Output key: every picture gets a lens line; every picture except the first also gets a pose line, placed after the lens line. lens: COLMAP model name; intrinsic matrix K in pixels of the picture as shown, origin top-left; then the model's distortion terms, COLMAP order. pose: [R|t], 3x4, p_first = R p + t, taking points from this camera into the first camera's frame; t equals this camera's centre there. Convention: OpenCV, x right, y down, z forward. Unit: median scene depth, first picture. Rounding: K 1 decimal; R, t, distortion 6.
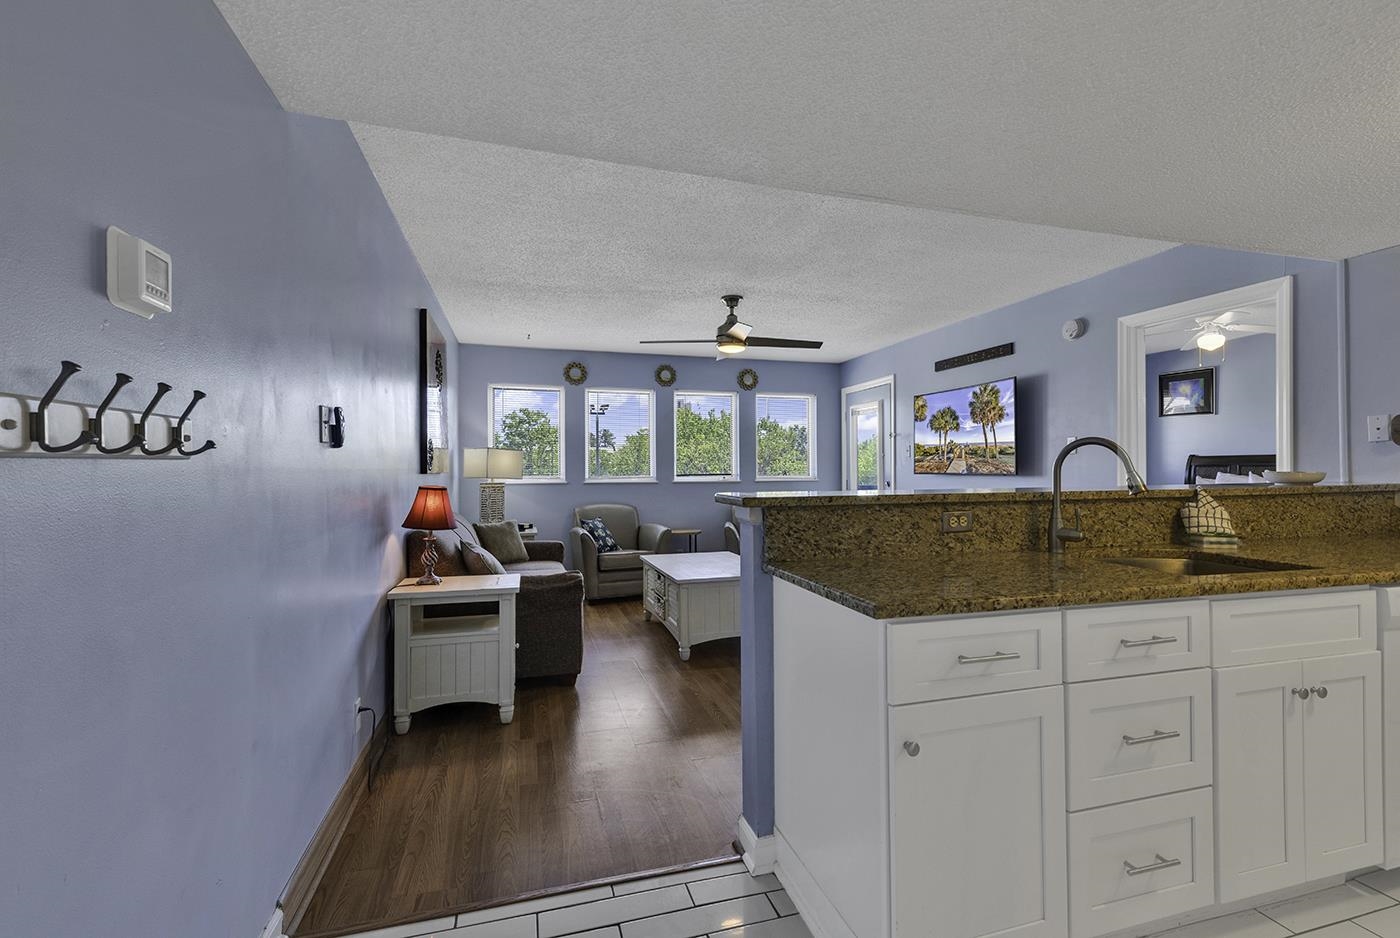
lens RADIAL K [[624.3, 0, 706.3], [0, 624.3, 469.4], [0, 0, 1]] dist [0.006214, -0.000760]
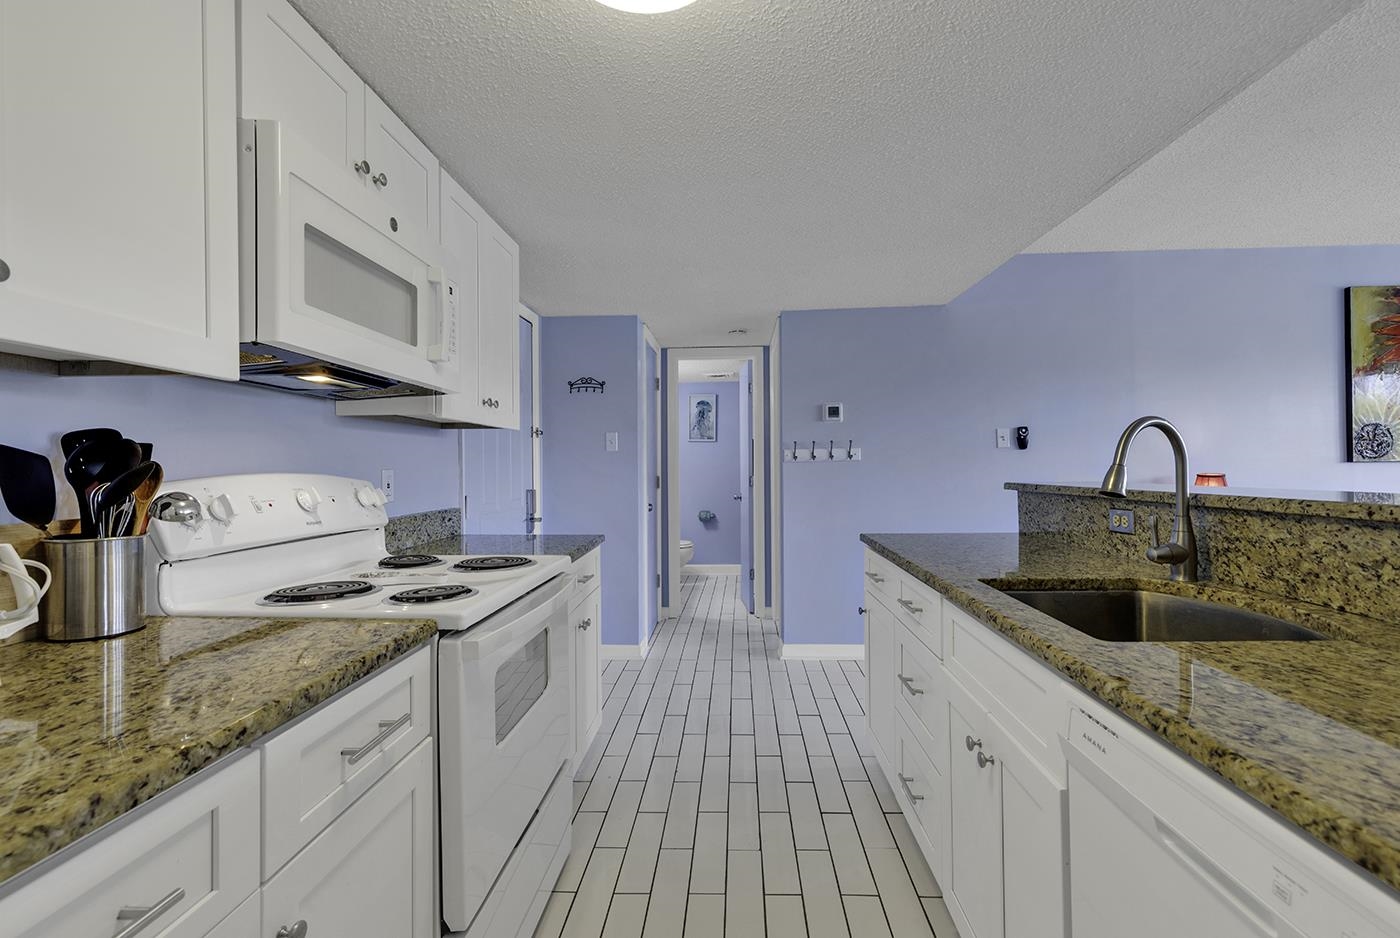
lens RADIAL K [[630.1, 0, 707.1], [0, 630.1, 461.4], [0, 0, 1]] dist [0.002826, -0.000121]
pose [[-0.333394, -0.000405, -0.942787, 0.662482], [0.012357, 0.999912, -0.004799, -0.001219], [0.942707, -0.013250, -0.333360, 0.348532]]
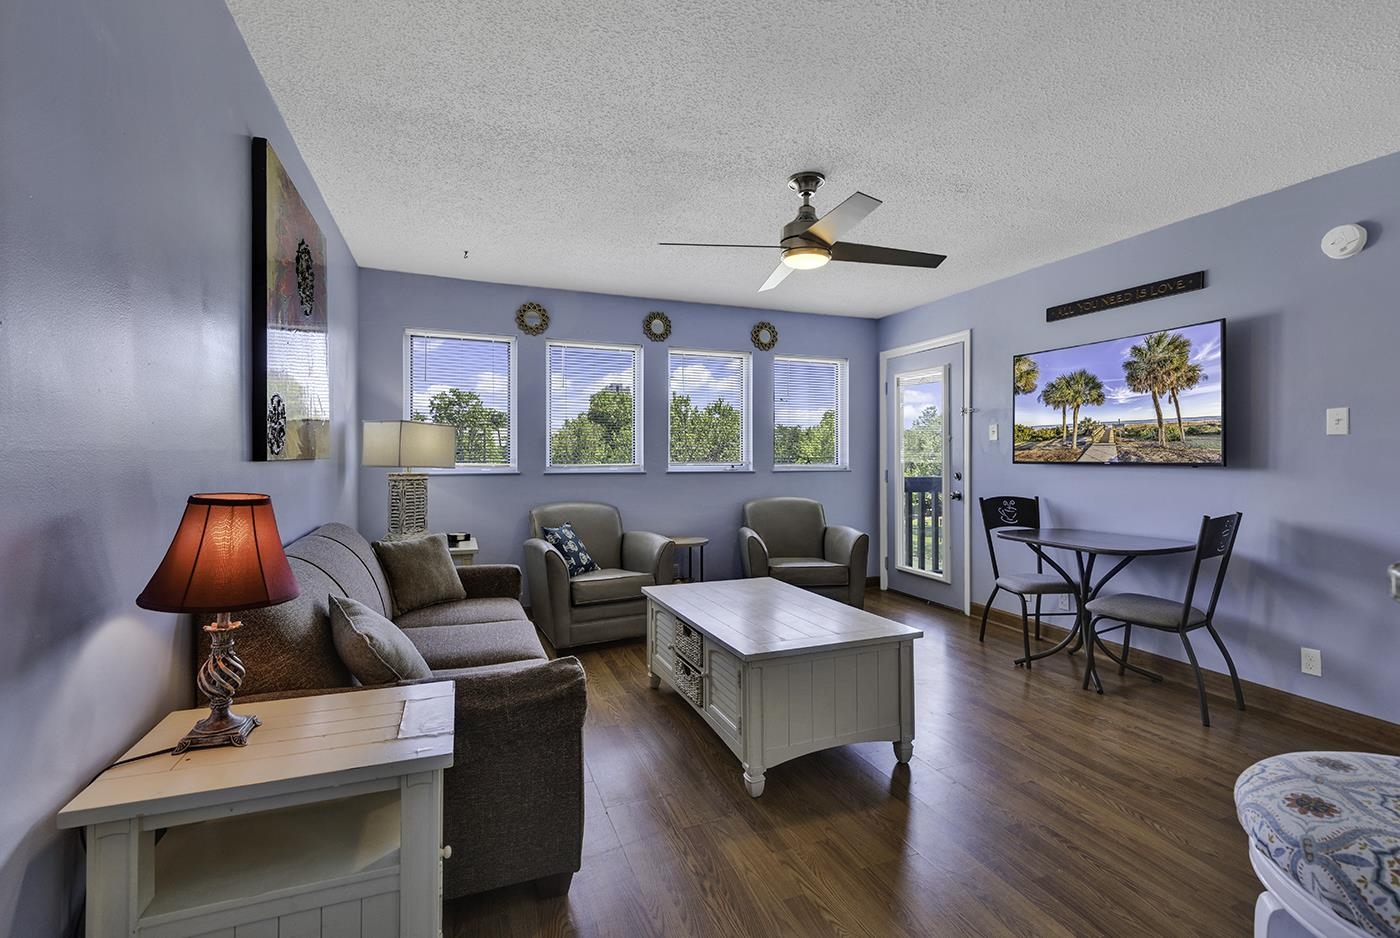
lens RADIAL K [[616.9, 0, 707.0], [0, 616.9, 462.8], [0, 0, 1]] dist [-0.001354, -0.000358]
pose [[0.994392, 0.006518, 0.105559, -0.121789], [-0.007750, 0.999907, 0.011260, -0.000197], [-0.105475, -0.012015, 0.994349, 0.400747]]
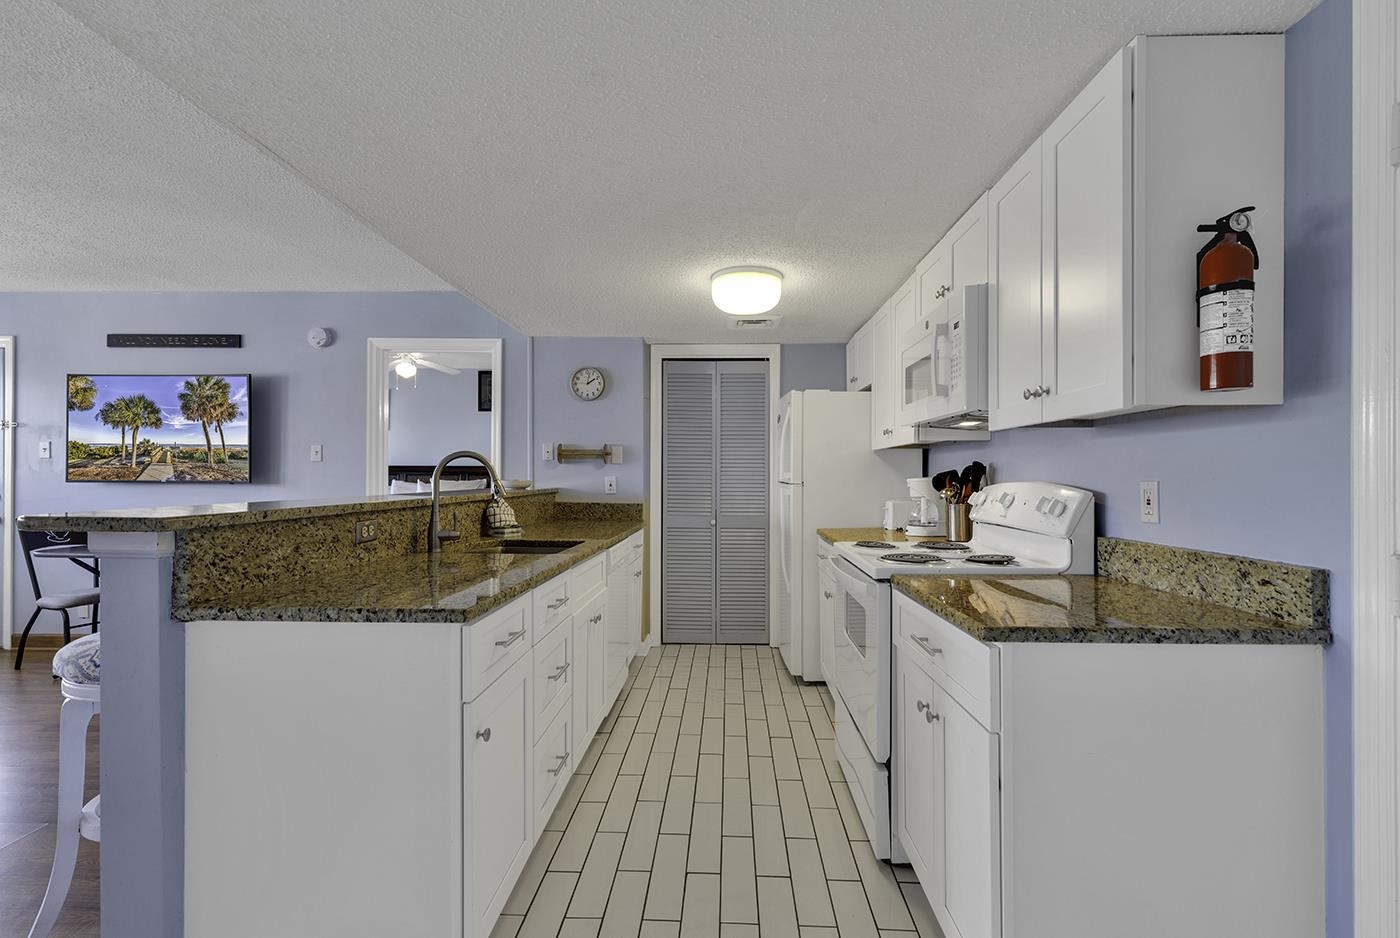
lens RADIAL K [[628.0, 0, 728.2], [0, 628.0, 475.1], [0, 0, 1]] dist [0.005047, 0.000487]
pose [[0.288205, 0.007862, 0.957536, -0.175732], [-0.006270, 0.999960, -0.006323, -0.000548], [-0.957548, -0.004182, 0.288243, 0.081890]]
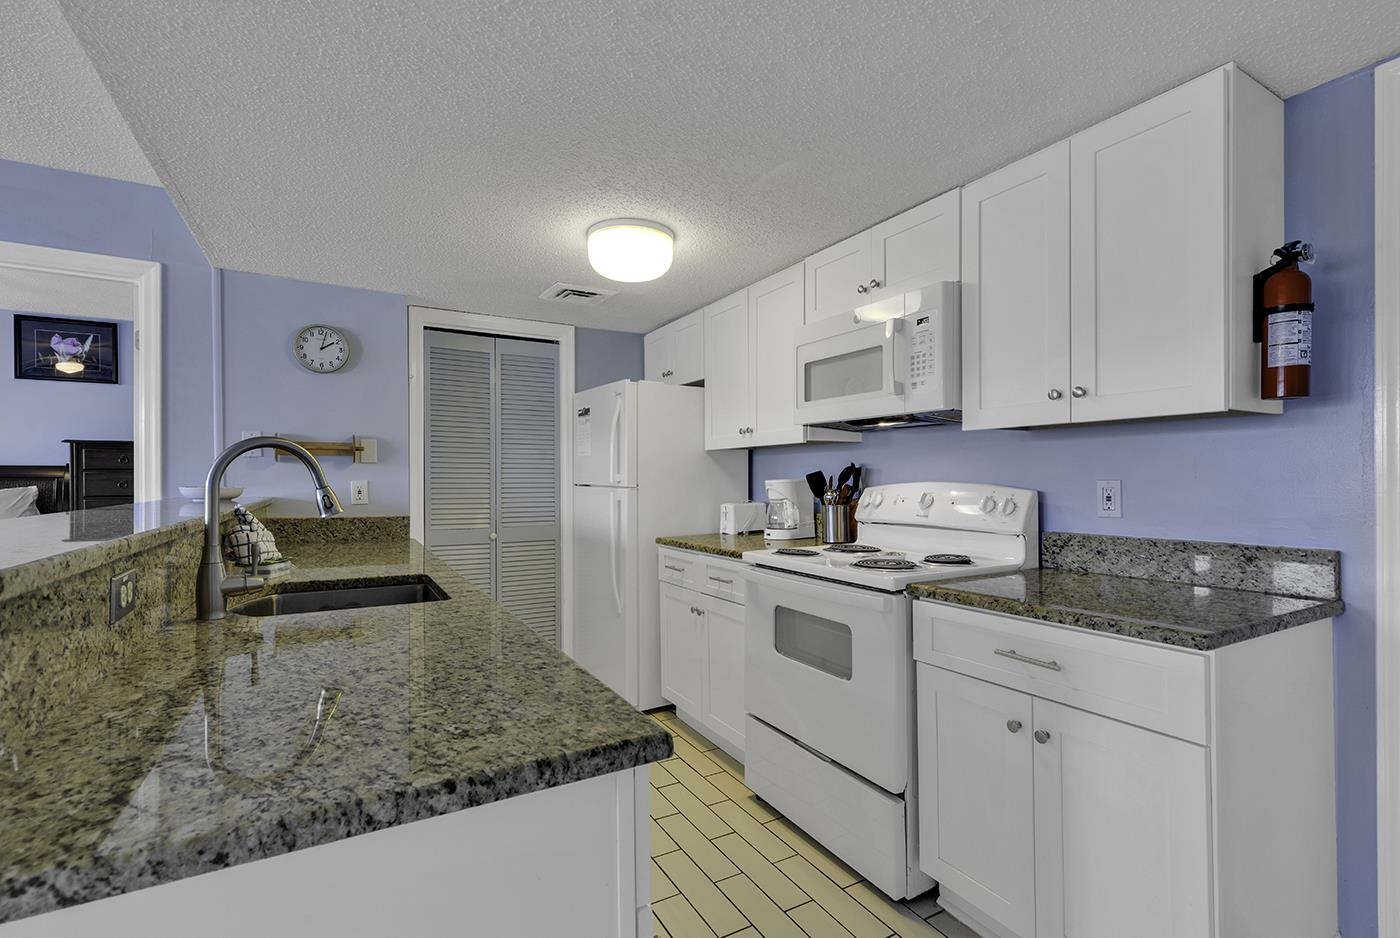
lens RADIAL K [[626.8, 0, 721.8], [0, 626.8, 482.7], [0, 0, 1]] dist [0.003749, 0.000276]
pose [[-0.244984, 0.000925, 0.969527, -0.078210], [0.002712, 0.999996, -0.000269, 0.000314], [-0.969523, 0.002563, -0.244985, 0.315837]]
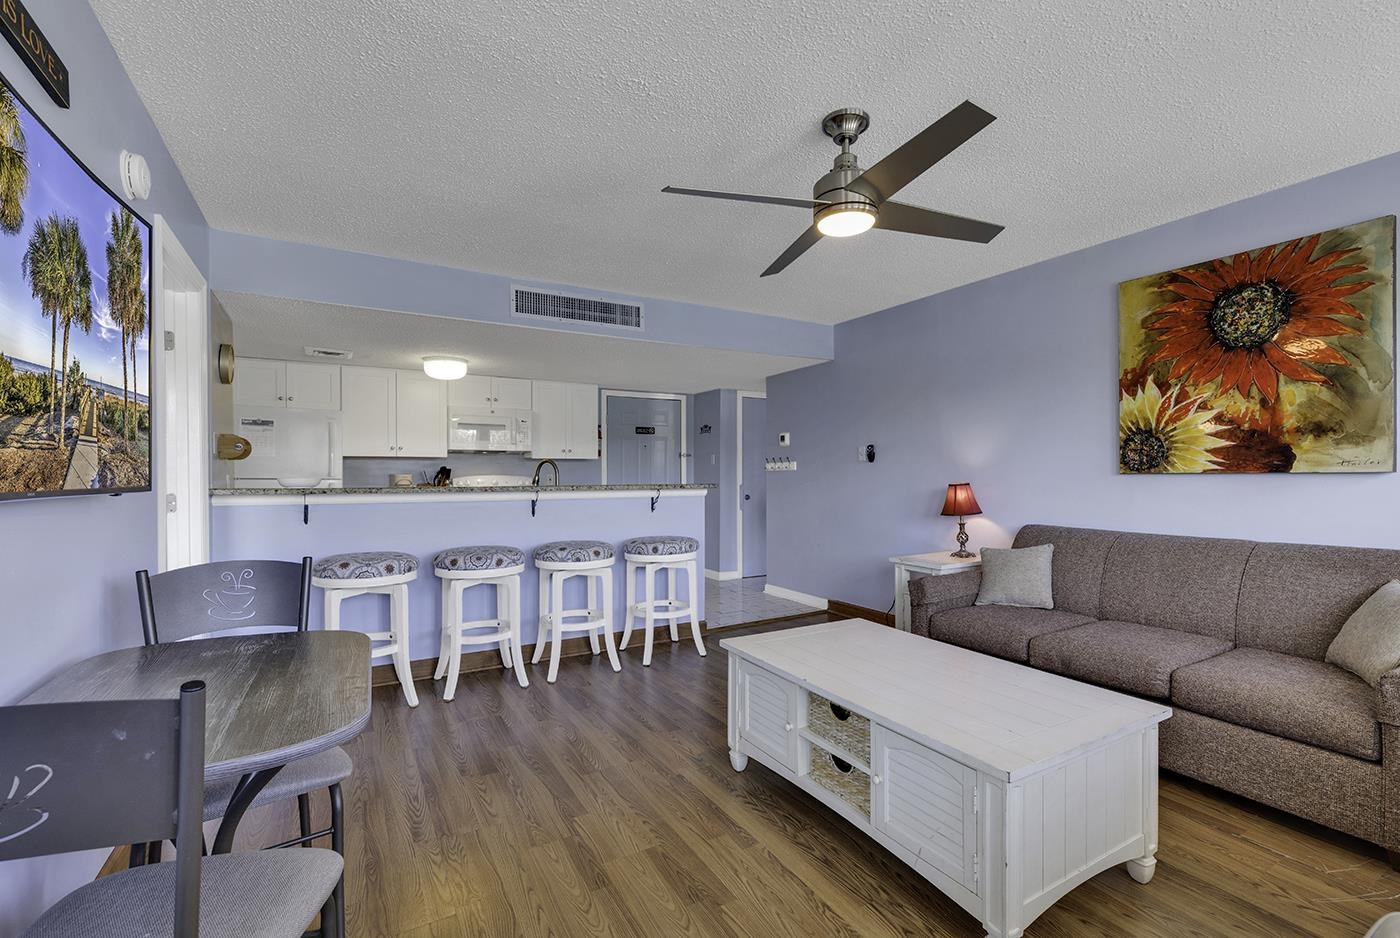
lens RADIAL K [[615.6, 0, 700.0], [0, 615.6, 469.0], [0, 0, 1]] dist [0.001476, 0.000004]
pose [[-0.971533, 0.008368, -0.236755, 0.277335], [0.010279, 0.999924, -0.006839, 0.000487], [0.236680, -0.009078, -0.971545, 1.451357]]
